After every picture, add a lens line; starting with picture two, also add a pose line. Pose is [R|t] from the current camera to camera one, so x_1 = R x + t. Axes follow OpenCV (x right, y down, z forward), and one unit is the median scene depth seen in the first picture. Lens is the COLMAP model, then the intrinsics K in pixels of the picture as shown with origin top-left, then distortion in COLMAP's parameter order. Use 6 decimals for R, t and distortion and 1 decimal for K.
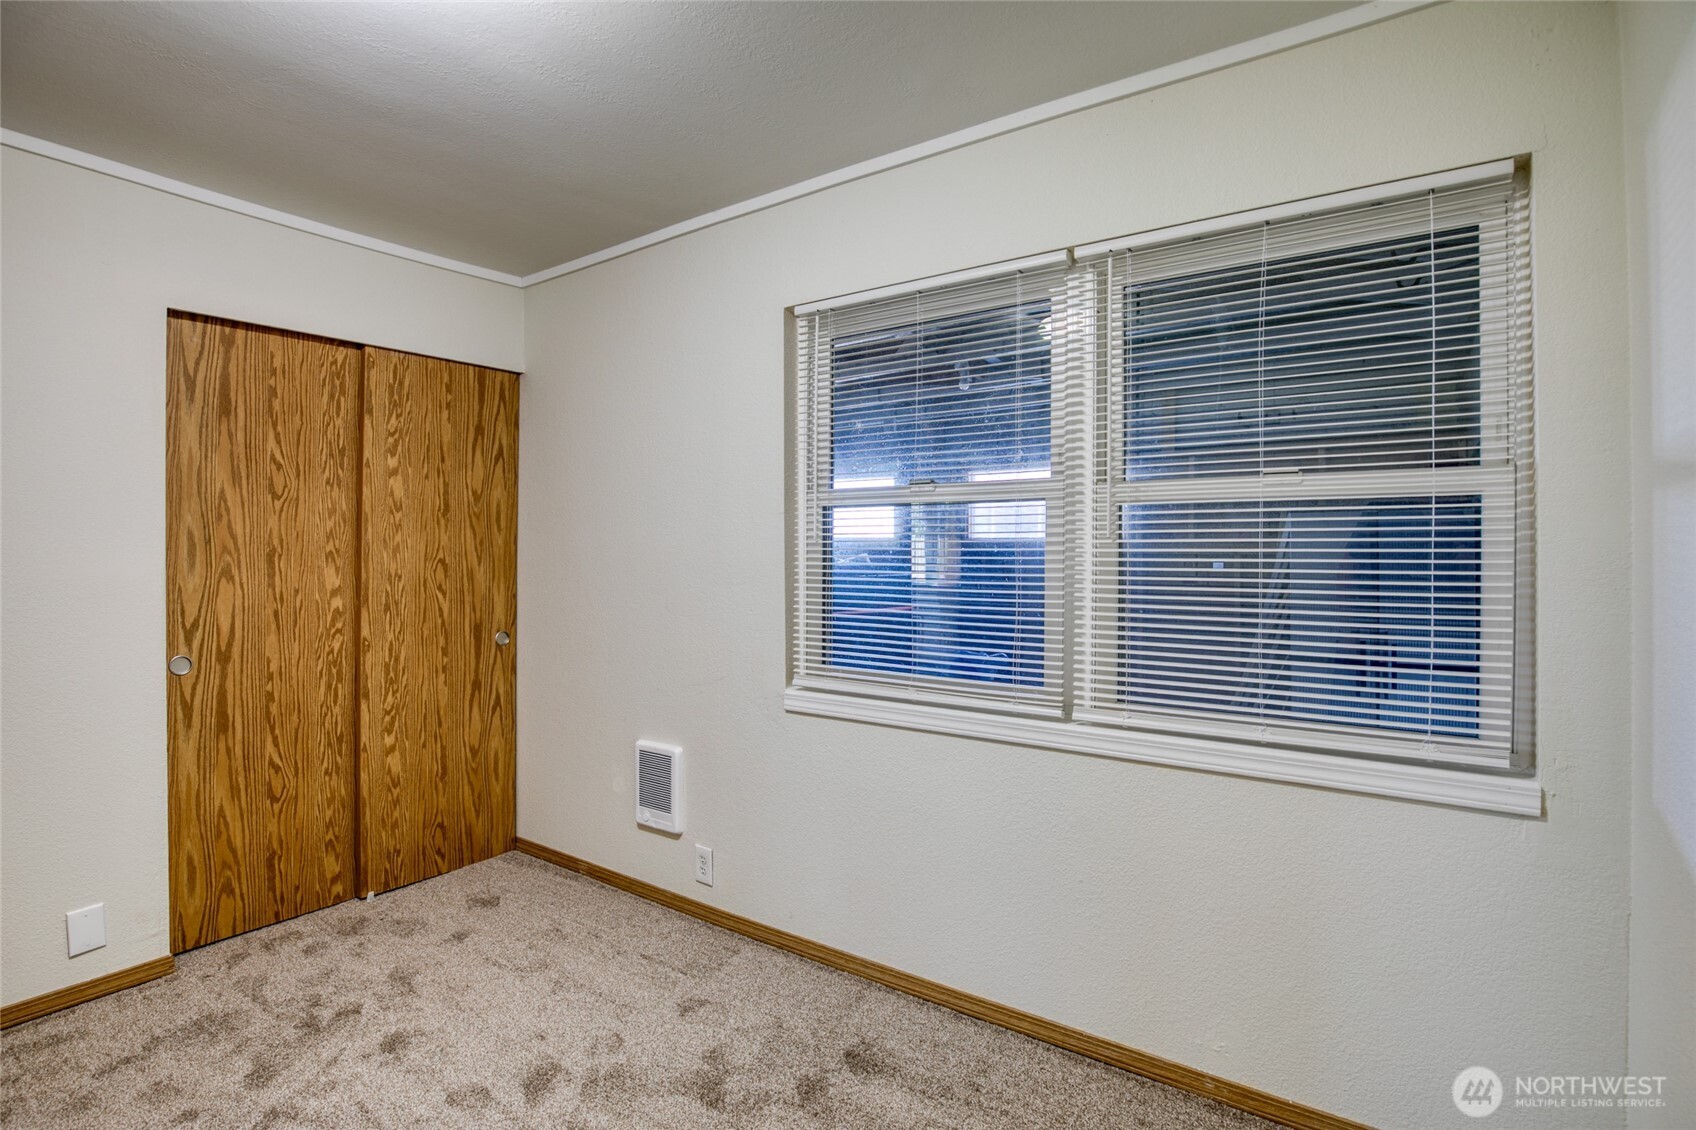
lens RADIAL K [[799.8, 0, 840.2], [0, 799.8, 557.6], [0, 0, 1]] dist [-0.031849, 0.002294]
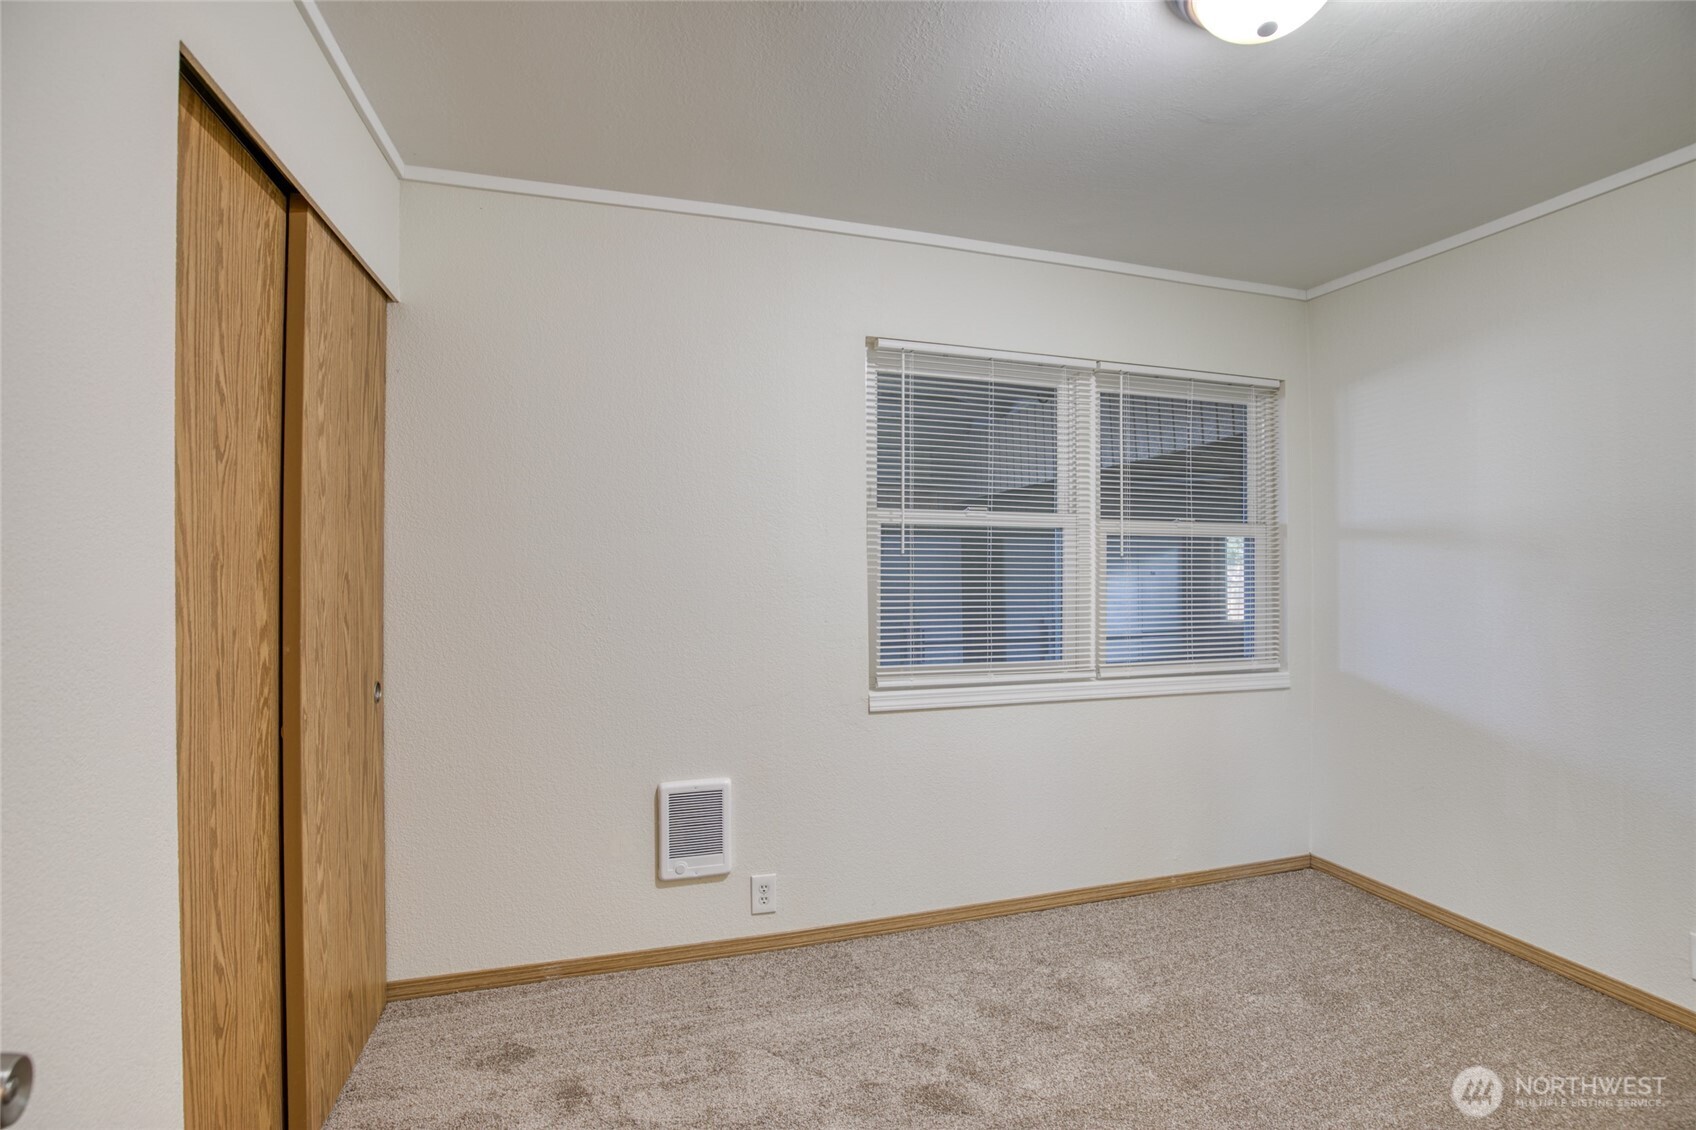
lens RADIAL K [[799.8, 0, 839.8], [0, 799.8, 568.3], [0, 0, 1]] dist [-0.031849, 0.002294]
pose [[0.607854, -0.000211, 0.794049, -0.795526], [0.002298, 0.999996, -0.001493, -0.000208], [-0.794045, 0.002732, 0.607852, 0.320407]]
